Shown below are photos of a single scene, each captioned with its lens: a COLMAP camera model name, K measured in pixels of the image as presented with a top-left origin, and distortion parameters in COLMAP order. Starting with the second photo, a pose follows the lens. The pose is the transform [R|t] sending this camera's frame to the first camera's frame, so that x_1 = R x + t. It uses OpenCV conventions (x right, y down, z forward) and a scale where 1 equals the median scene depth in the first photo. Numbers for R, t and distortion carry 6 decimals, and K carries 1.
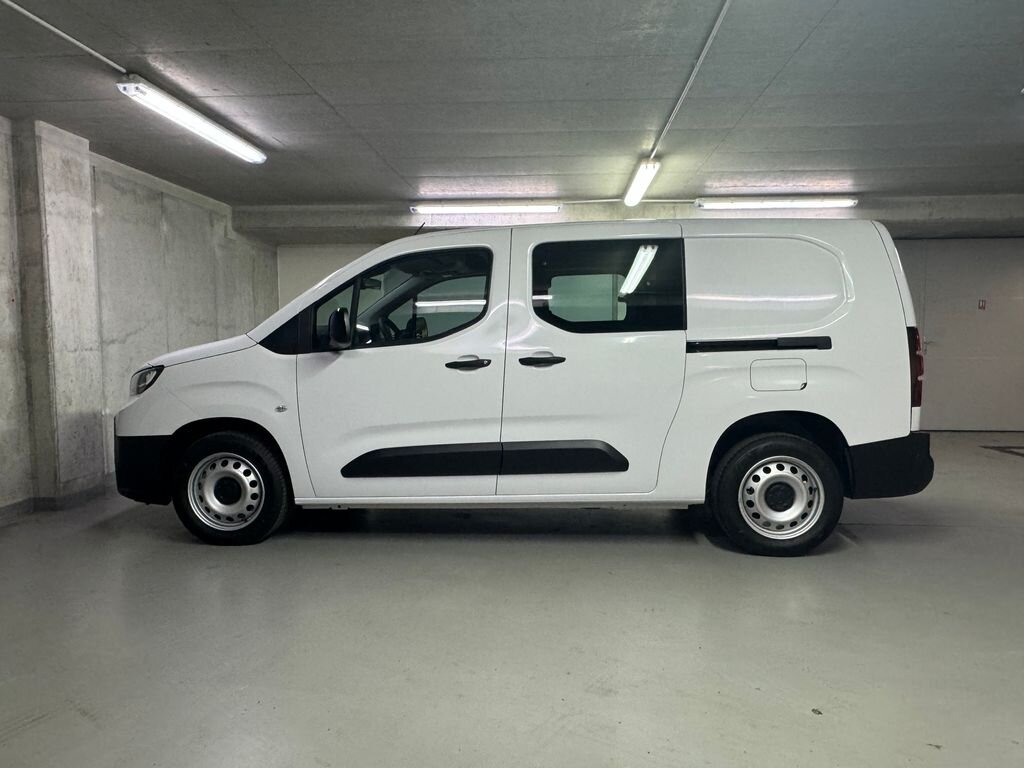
lens RADIAL K [[725.6, 0, 512.0], [0, 725.6, 384.0], [0, 0, 1]] dist [0.000447, 0.002018]
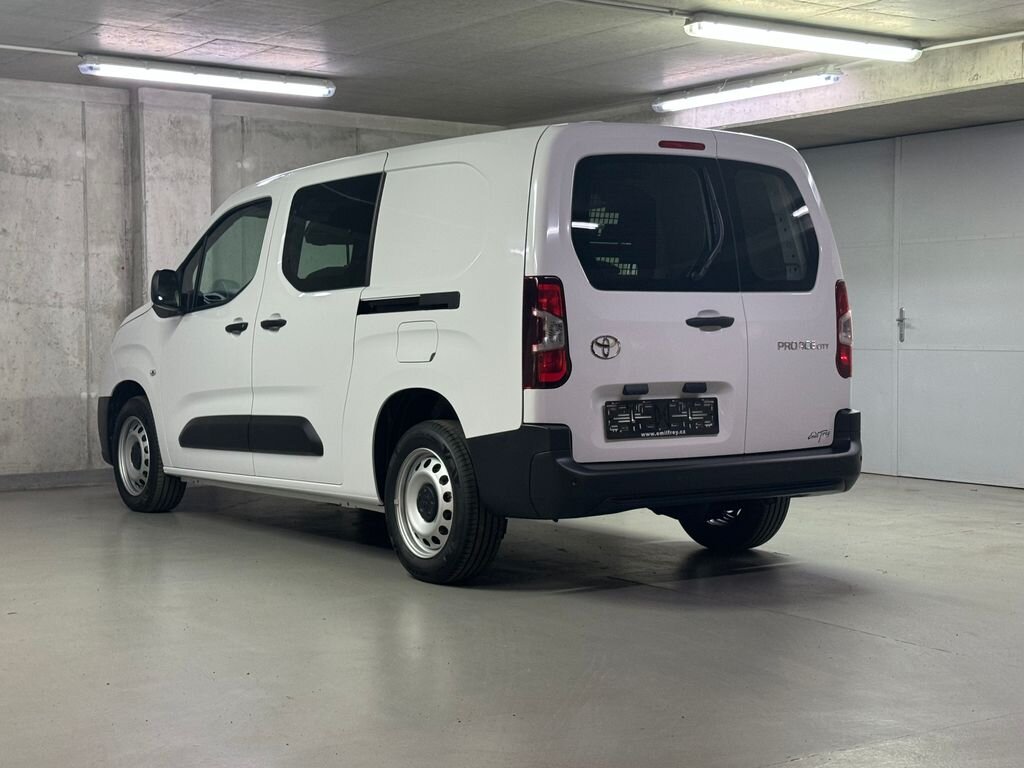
lens RADIAL K [[1551.9, 0, 512.0], [0, 1551.9, 384.0], [0, 0, 1]] dist [0.135806, -0.118404]
pose [[0.646392, 0.030504, -0.762396, 1.349352], [-0.046049, 0.998939, 0.000926, 0.020412], [0.761615, 0.034509, 0.647111, 0.002368]]
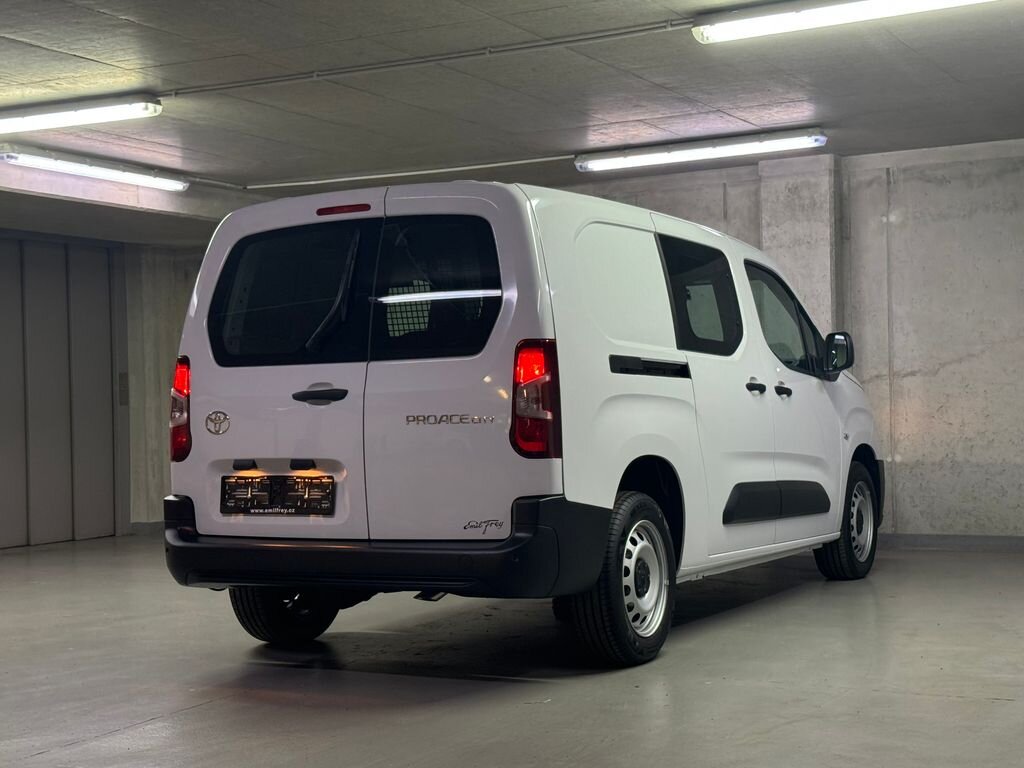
lens RADIAL K [[1551.9, 0, 512.0], [0, 1551.9, 384.0], [0, 0, 1]] dist [0.135806, -0.118404]
pose [[-0.388761, 0.000060, -0.921339, 1.529714], [-0.030800, 0.999440, 0.013062, -0.065820], [0.920824, 0.033455, -0.388541, 1.554598]]
